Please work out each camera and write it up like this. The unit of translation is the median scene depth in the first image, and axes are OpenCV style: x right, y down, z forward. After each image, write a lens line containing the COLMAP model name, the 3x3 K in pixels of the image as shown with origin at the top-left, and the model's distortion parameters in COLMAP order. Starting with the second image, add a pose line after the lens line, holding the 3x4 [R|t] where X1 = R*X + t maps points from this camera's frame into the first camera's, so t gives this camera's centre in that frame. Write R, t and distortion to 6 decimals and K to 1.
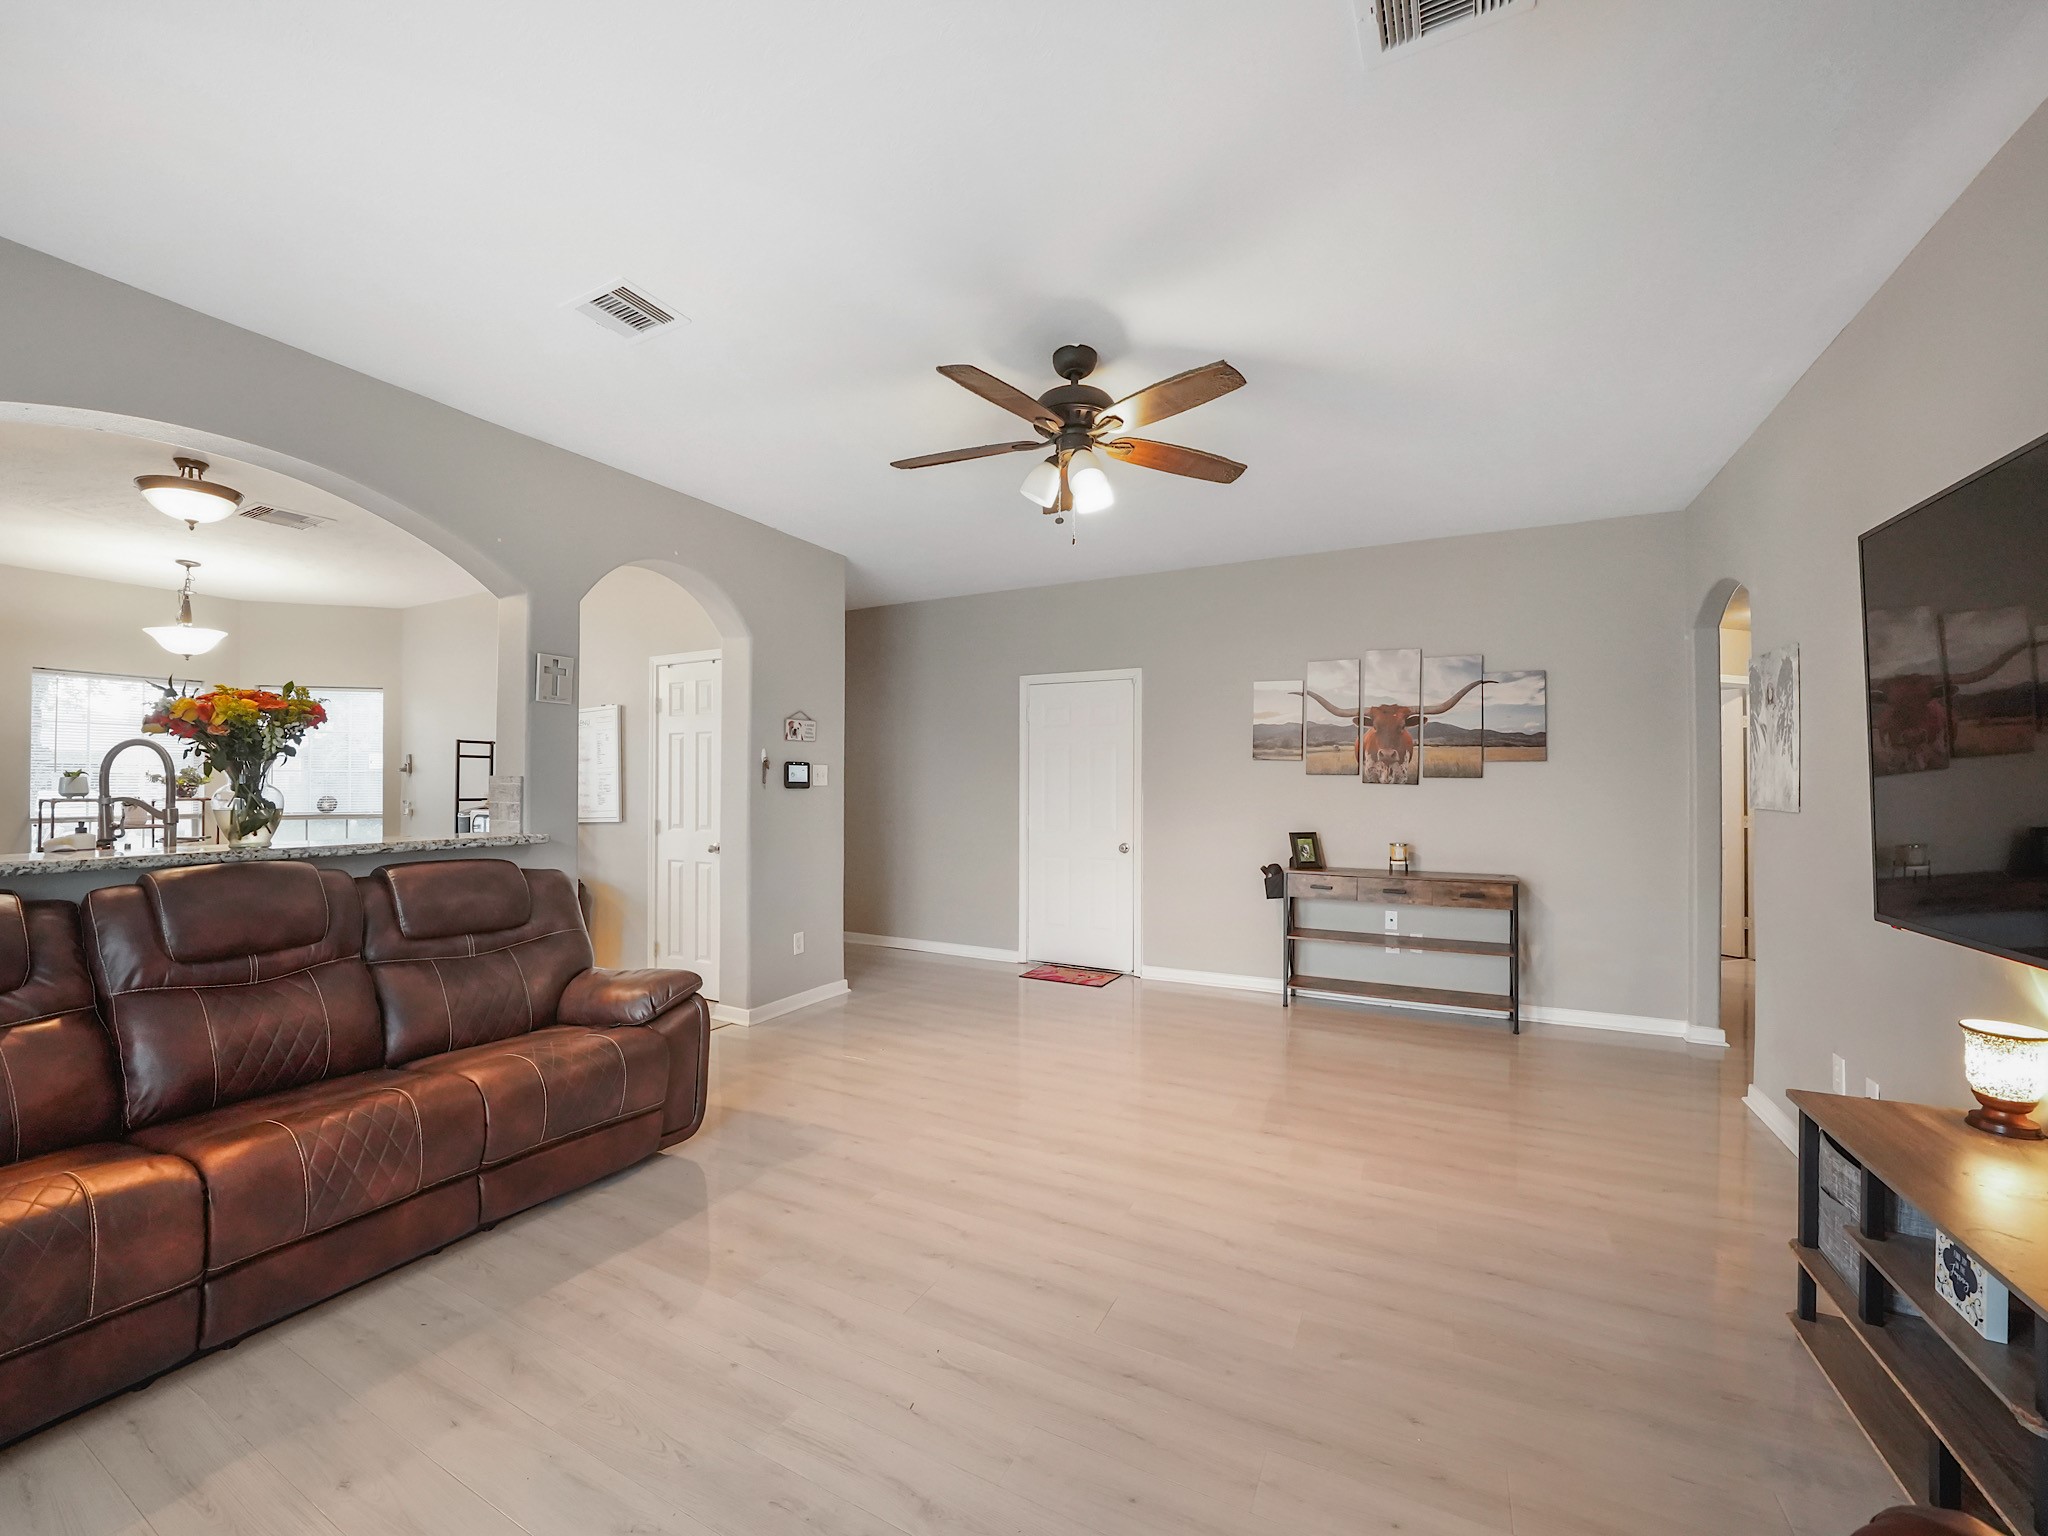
lens RADIAL K [[794.8, 0, 1018.8], [0, 794.8, 775.8], [0, 0, 1]] dist [-0.014932, 0.000031]
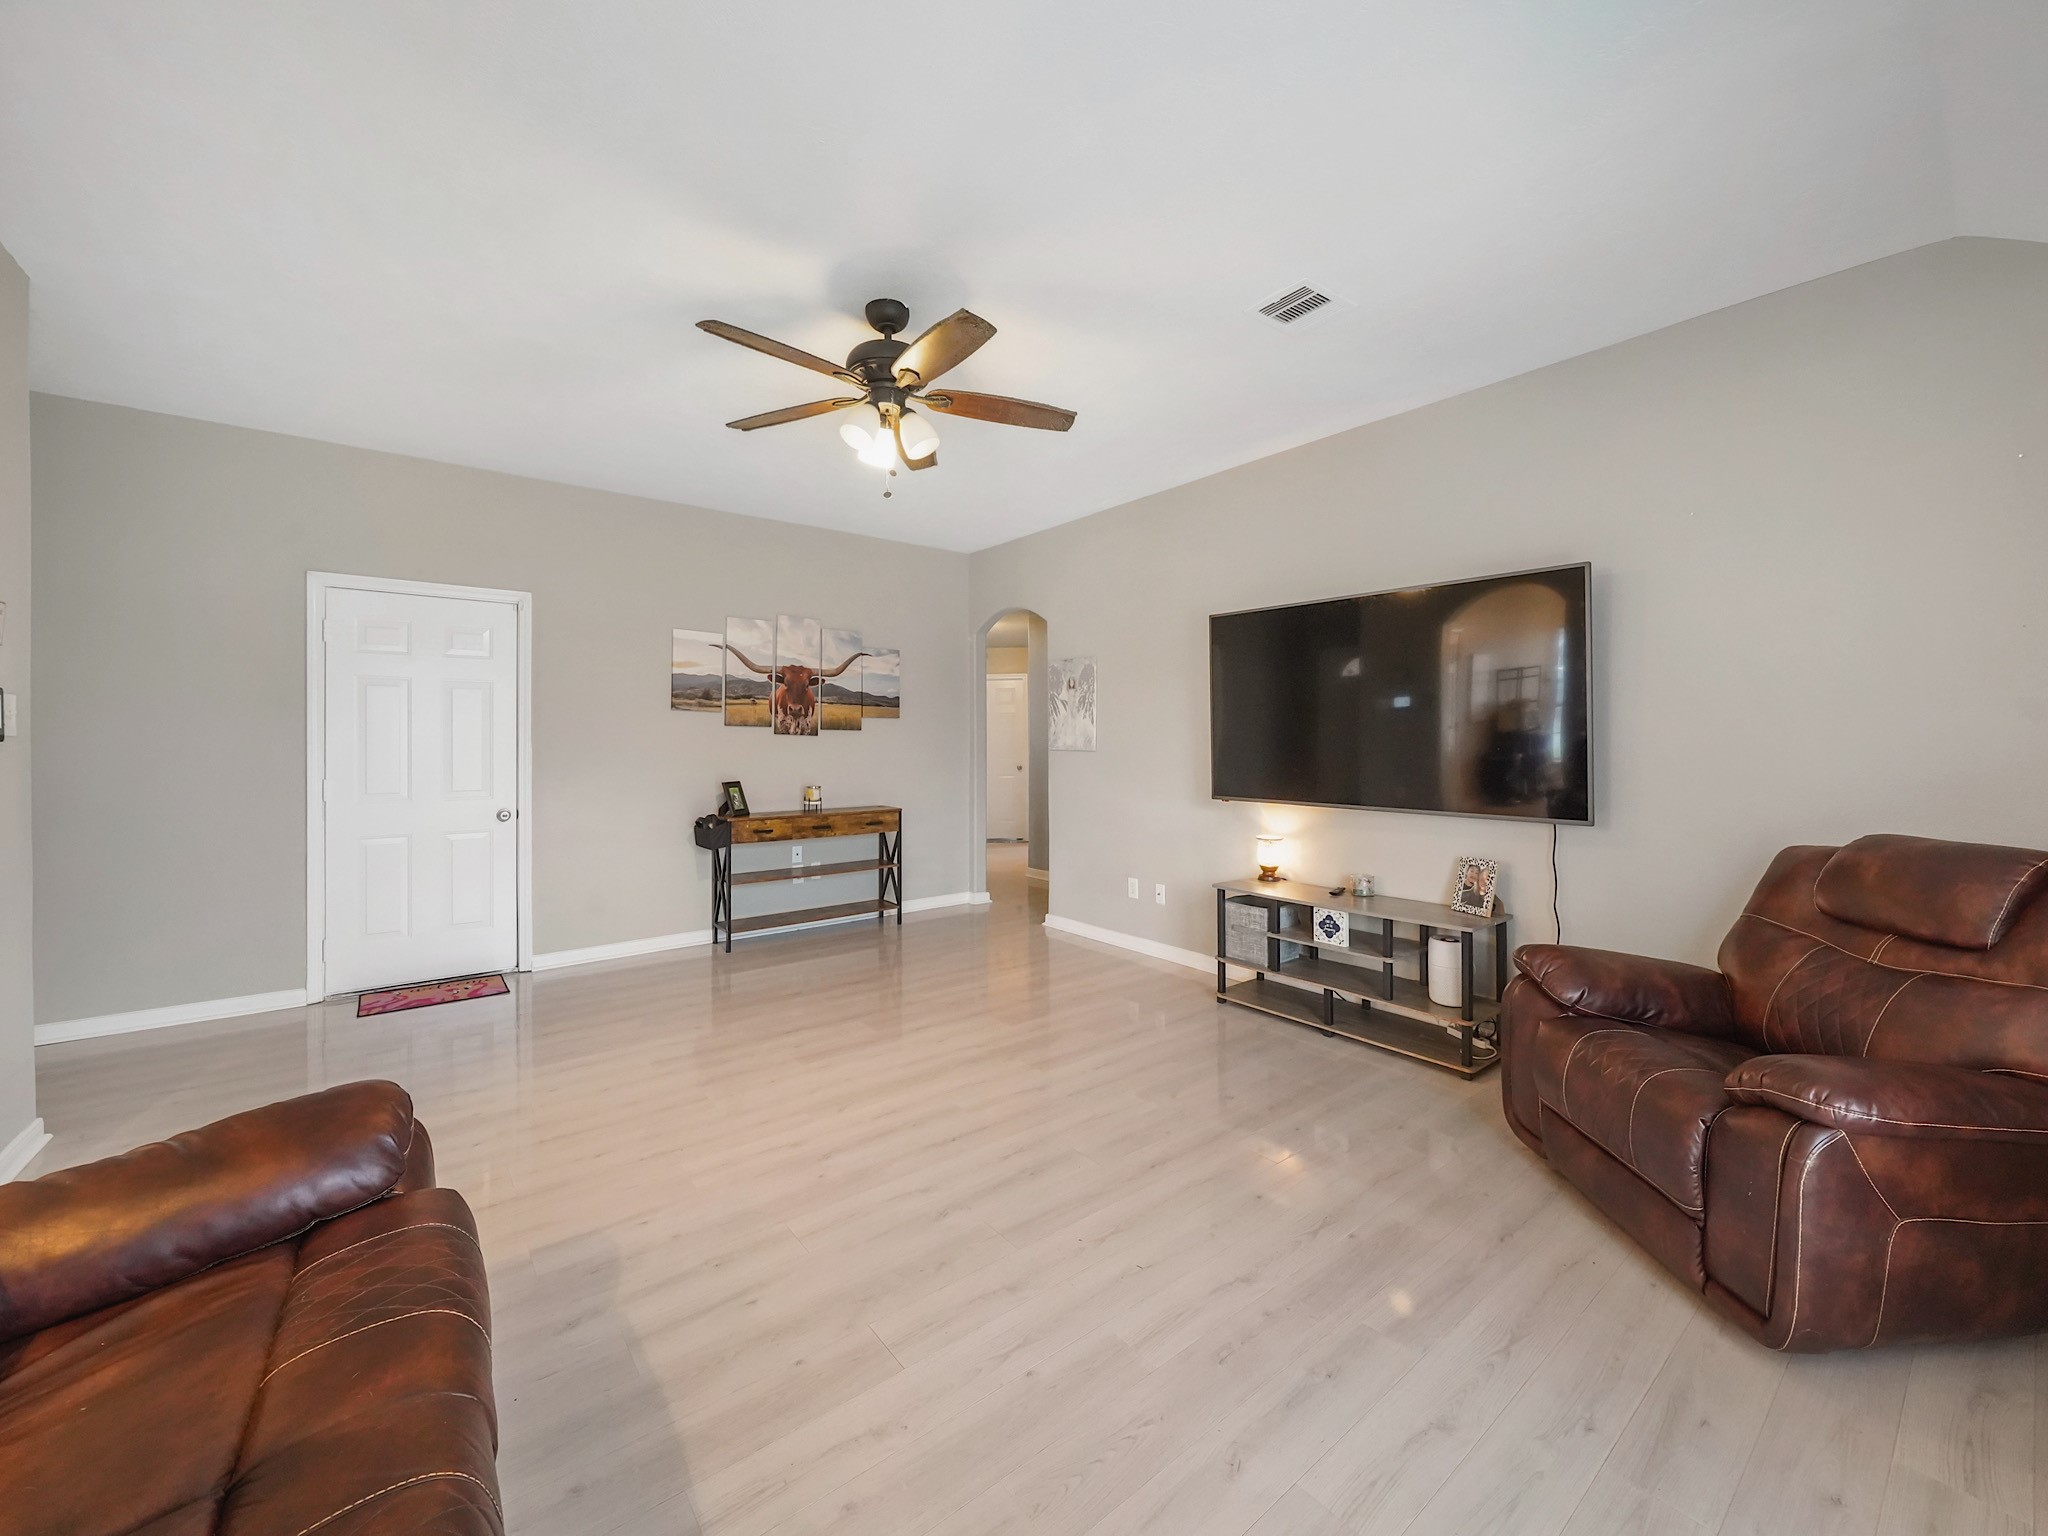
lens RADIAL K [[794.3, 0, 1016.7], [0, 794.3, 736.7], [0, 0, 1]] dist [0.000836, 0.000110]
pose [[0.419446, 0.002398, 0.907777, -0.446389], [-0.008735, 0.999961, 0.001395, 0.008332], [-0.907738, -0.008514, 0.419450, 0.239528]]
